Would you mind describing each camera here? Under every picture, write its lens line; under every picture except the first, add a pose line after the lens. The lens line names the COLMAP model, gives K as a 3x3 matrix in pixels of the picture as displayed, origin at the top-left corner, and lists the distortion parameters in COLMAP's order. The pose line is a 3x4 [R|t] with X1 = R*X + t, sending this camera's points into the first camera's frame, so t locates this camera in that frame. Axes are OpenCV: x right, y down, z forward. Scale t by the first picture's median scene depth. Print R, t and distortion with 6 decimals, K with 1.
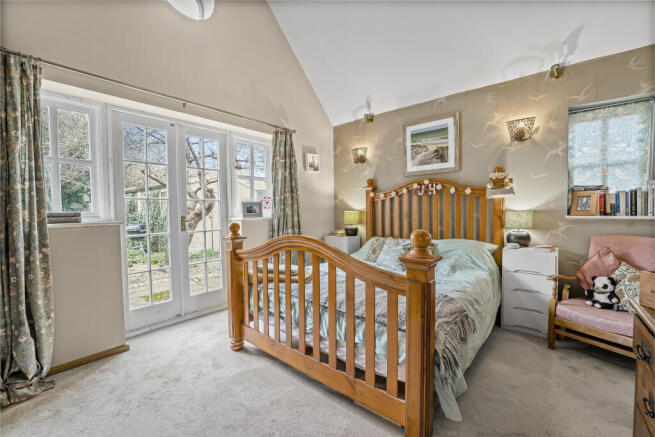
lens RADIAL K [[266.8, 0, 327.7], [0, 266.8, 215.6], [0, 0, 1]] dist [-0.001194, -0.000092]
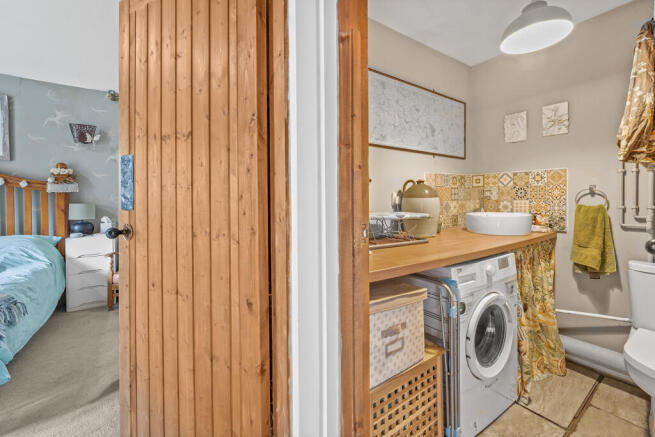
lens RADIAL K [[266.8, 0, 325.6], [0, 266.8, 202.1], [0, 0, 1]] dist [-0.001194, -0.000092]
pose [[0.263218, 0.002982, 0.964732, -0.117467], [0.026742, 0.999588, -0.010386, 0.013562], [-0.964366, 0.028532, 0.263030, -0.318164]]
